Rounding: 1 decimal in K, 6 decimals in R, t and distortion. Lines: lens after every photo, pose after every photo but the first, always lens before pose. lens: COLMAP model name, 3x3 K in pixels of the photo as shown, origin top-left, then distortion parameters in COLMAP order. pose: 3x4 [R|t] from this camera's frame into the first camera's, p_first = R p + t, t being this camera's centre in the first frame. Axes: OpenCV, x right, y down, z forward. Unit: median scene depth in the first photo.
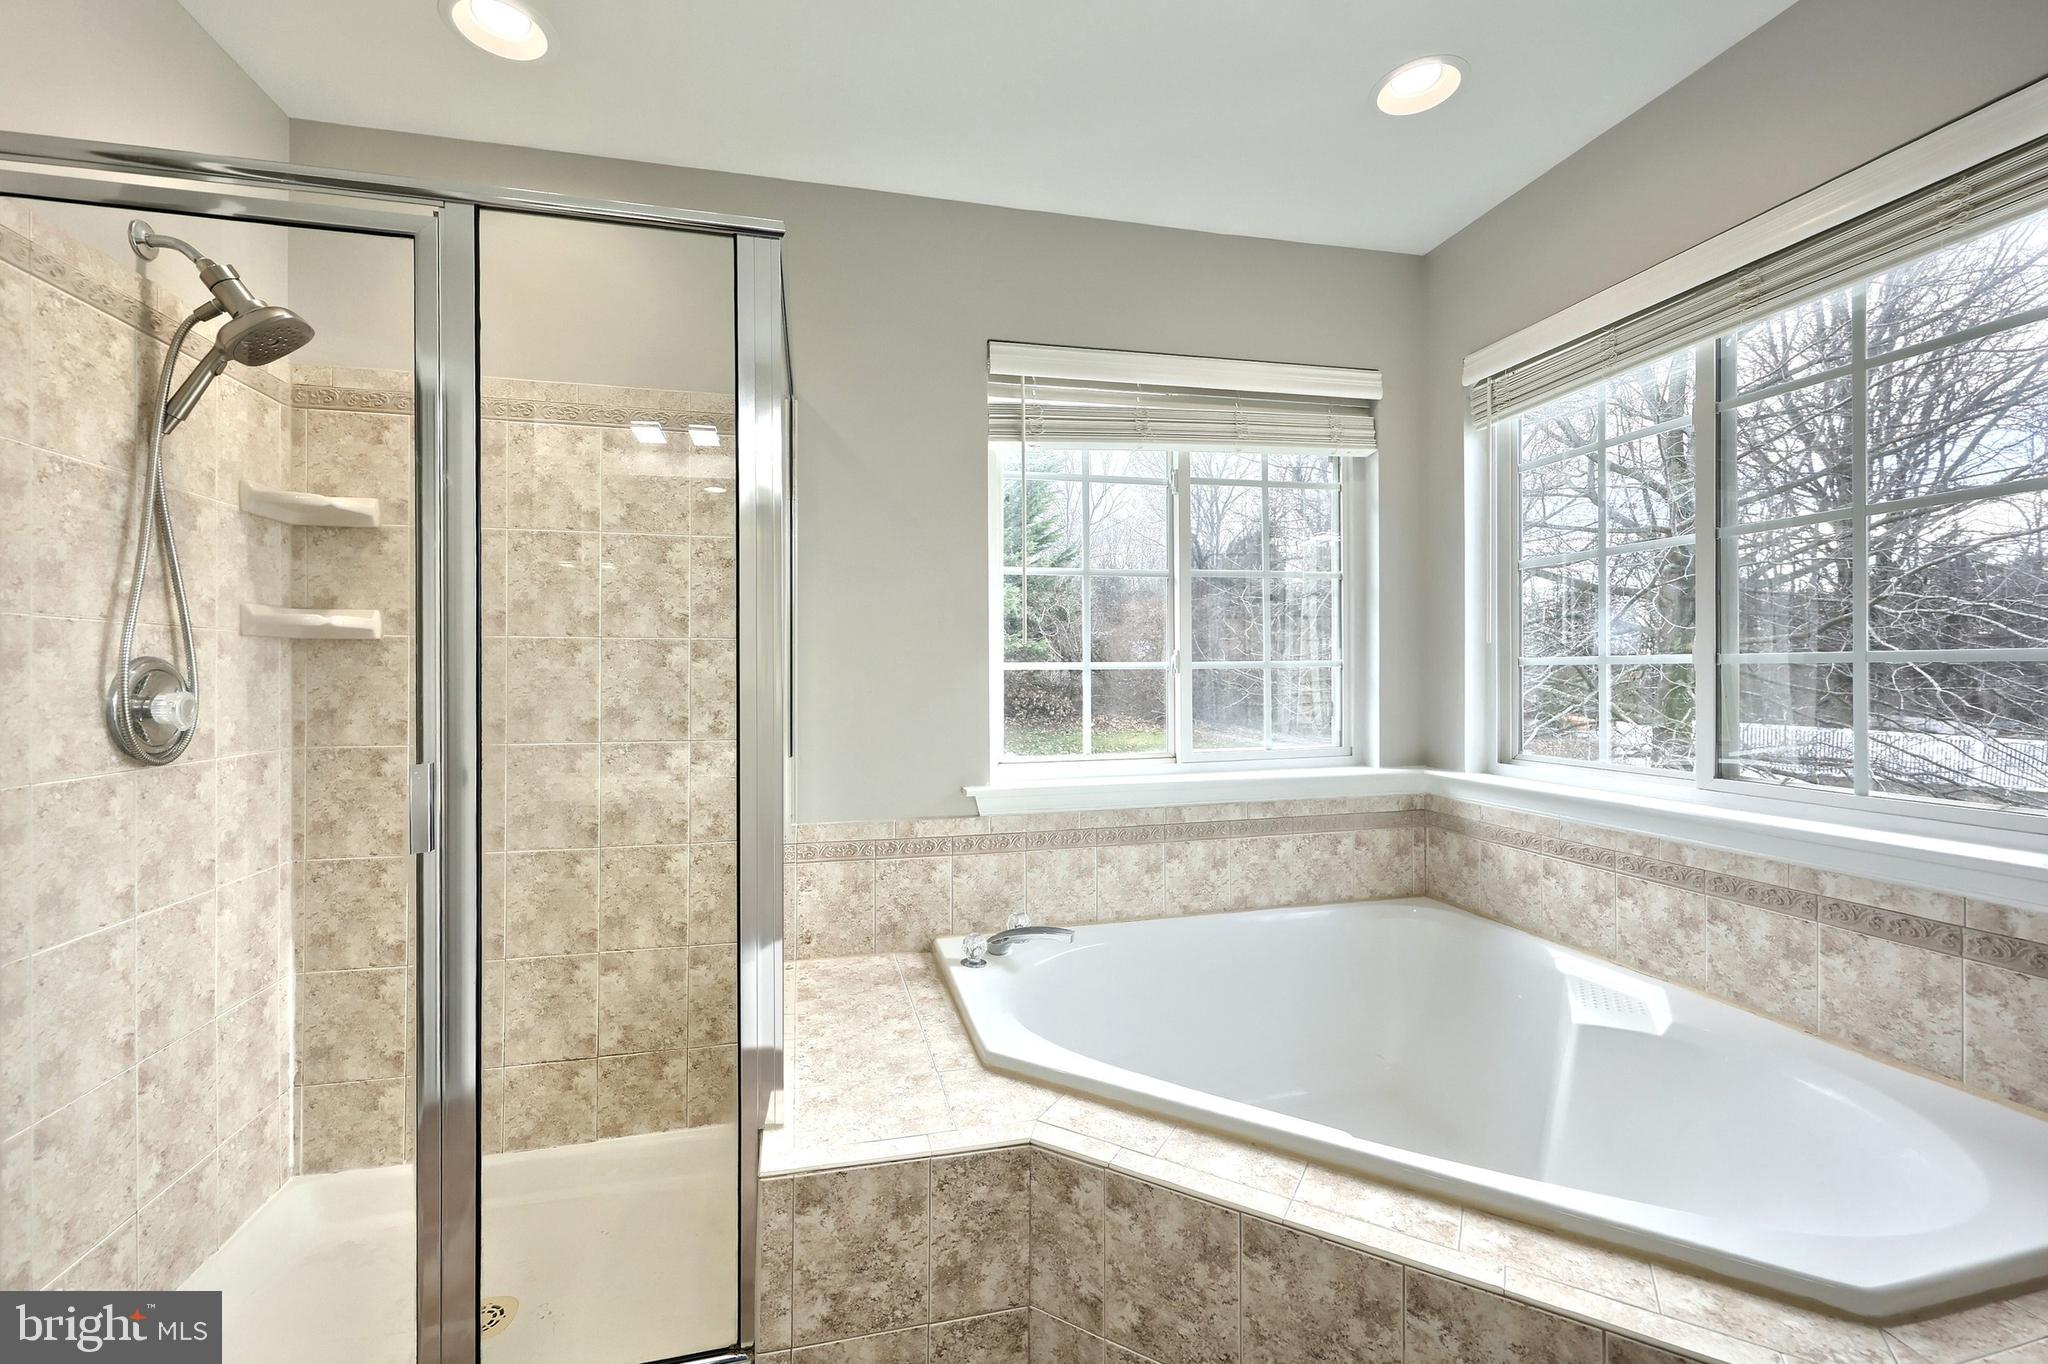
lens RADIAL K [[835.7, 0, 1022.9], [0, 835.7, 676.0], [0, 0, 1]] dist [0.011757, -0.007076]
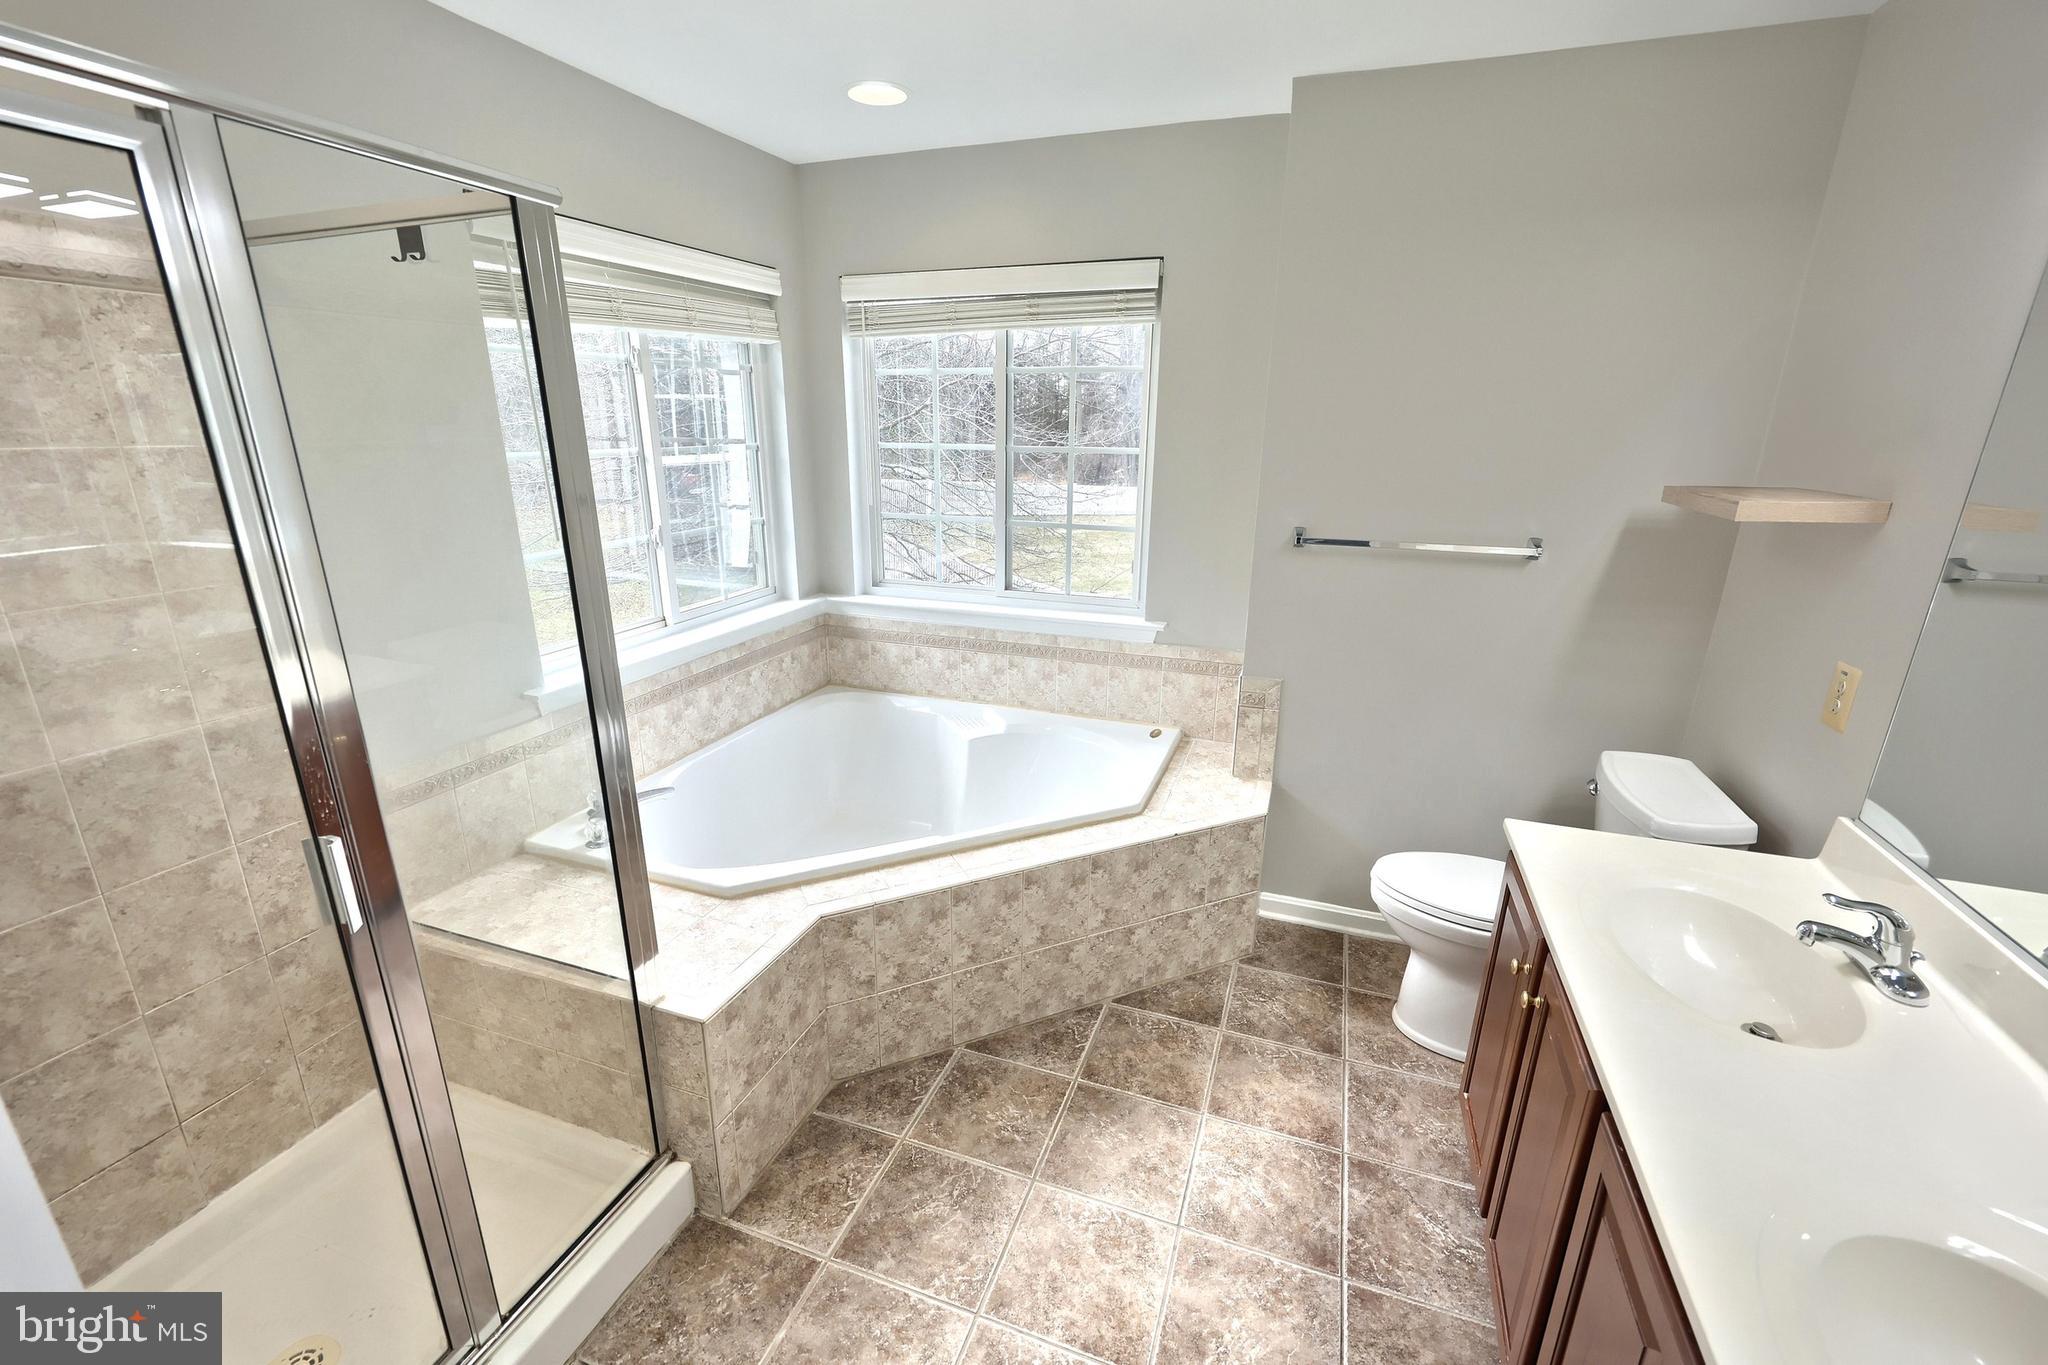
lens RADIAL K [[831.9, 0, 1017.6], [0, 831.9, 691.3], [0, 0, 1]] dist [-0.001953, 0.000195]
pose [[0.565646, -0.239995, 0.788953, -0.525765], [-0.008453, 0.954977, 0.296560, -0.169899], [-0.824605, -0.174417, 0.538151, -0.020690]]
